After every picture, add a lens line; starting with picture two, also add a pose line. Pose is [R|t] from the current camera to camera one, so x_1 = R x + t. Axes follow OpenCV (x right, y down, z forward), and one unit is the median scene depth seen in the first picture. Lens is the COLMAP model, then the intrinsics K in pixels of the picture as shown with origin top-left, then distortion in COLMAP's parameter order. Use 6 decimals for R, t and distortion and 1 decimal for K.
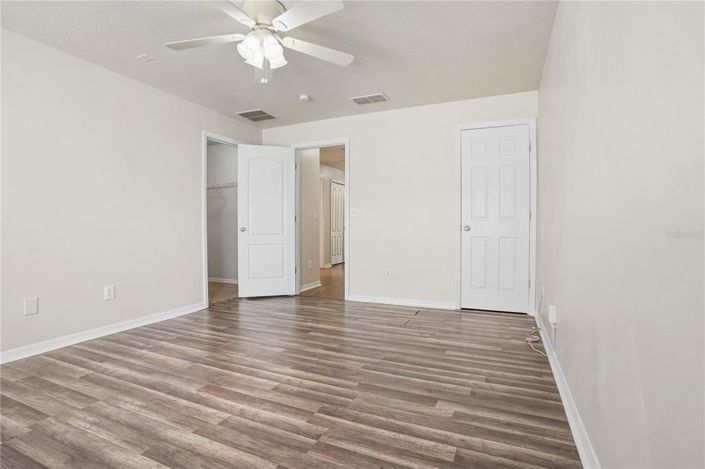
lens RADIAL K [[349.3, 0, 352.9], [0, 349.3, 232.9], [0, 0, 1]] dist [-0.033821, 0.004840]
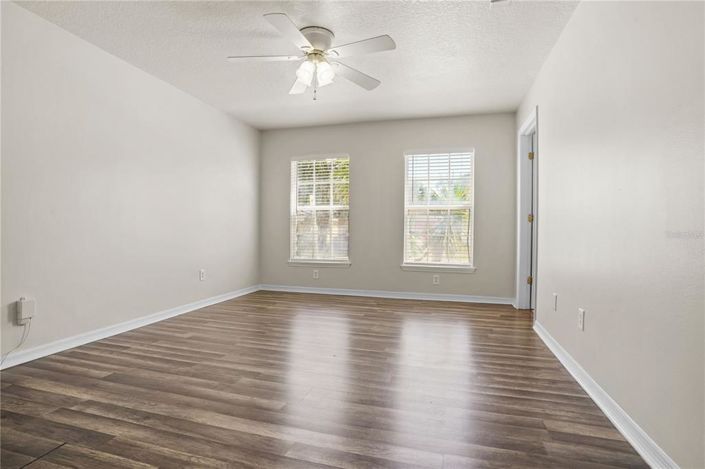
lens RADIAL K [[349.3, 0, 353.0], [0, 349.3, 233.7], [0, 0, 1]] dist [-0.033821, 0.004840]
pose [[-0.988044, -0.004513, -0.154103, -0.196929], [-0.006922, 0.999862, 0.015103, -0.006499], [0.154014, 0.015989, -0.987939, 2.092524]]
